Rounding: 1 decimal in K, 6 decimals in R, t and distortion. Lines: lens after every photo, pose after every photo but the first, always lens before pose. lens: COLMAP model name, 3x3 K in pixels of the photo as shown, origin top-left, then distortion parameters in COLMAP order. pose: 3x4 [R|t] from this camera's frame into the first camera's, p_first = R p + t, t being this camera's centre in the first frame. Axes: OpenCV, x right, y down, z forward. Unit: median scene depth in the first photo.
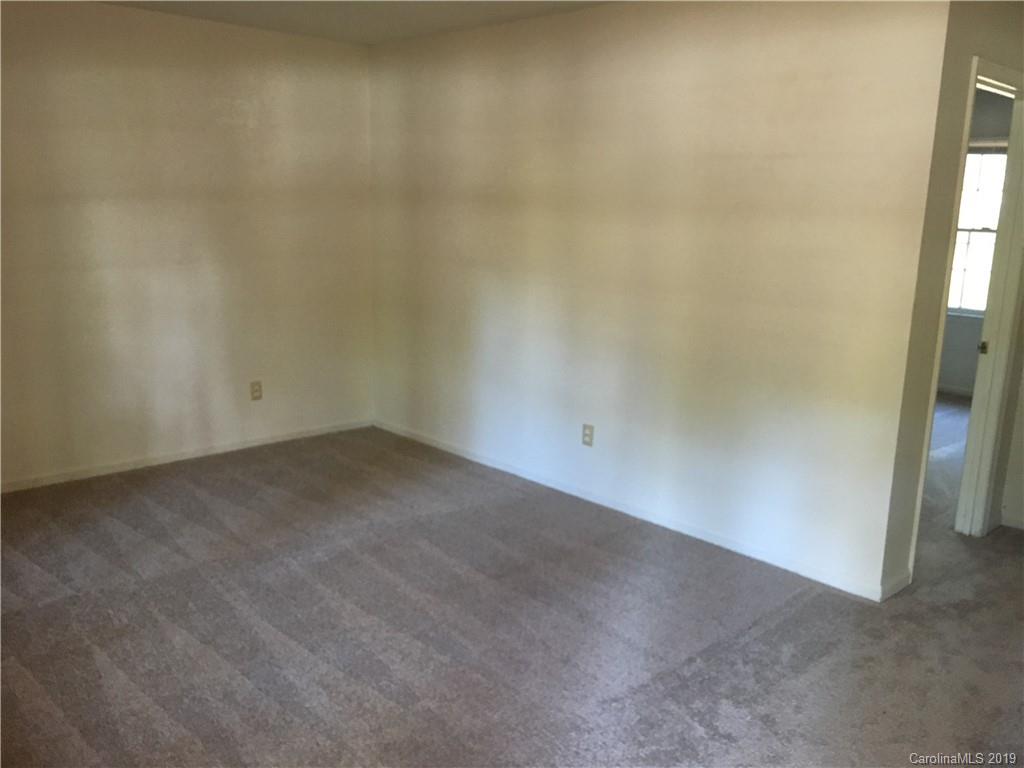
lens RADIAL K [[860.3, 0, 513.4], [0, 860.3, 382.2], [0, 0, 1]] dist [0.014572, -0.043888]
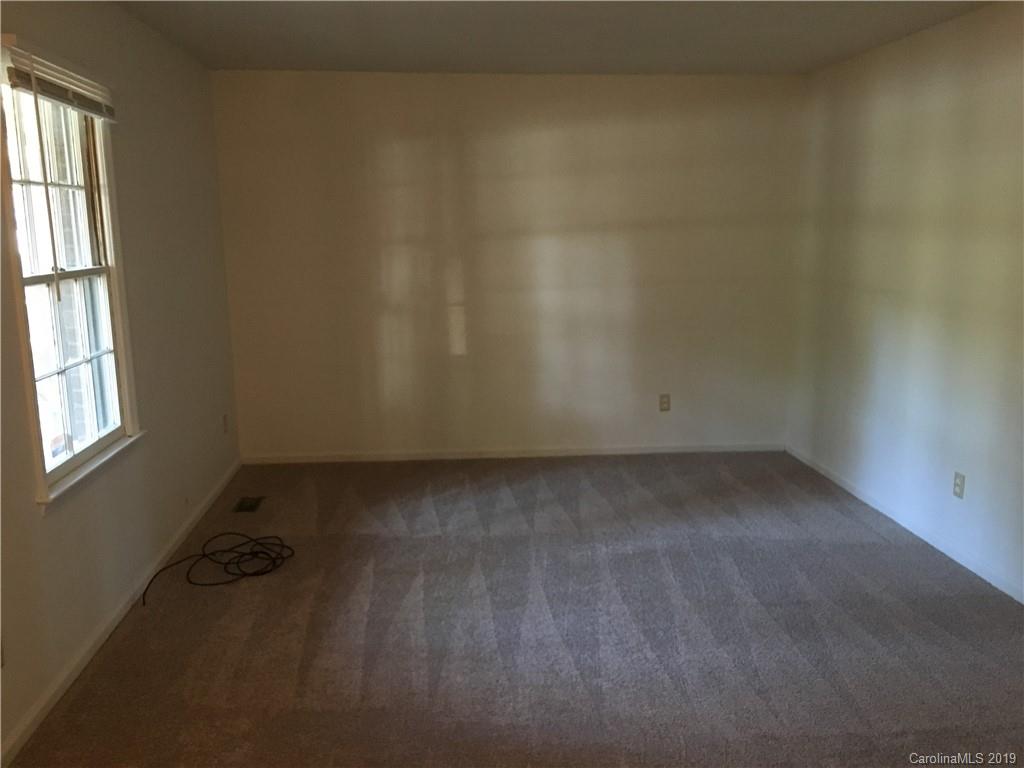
lens RADIAL K [[860.3, 0, 511.9], [0, 860.3, 384.9], [0, 0, 1]] dist [0.014572, -0.043888]
pose [[0.773233, 0.083231, -0.628637, 0.359065], [-0.102709, 0.994697, 0.005363, 0.002732], [0.625749, 0.060419, 0.777681, 0.042412]]
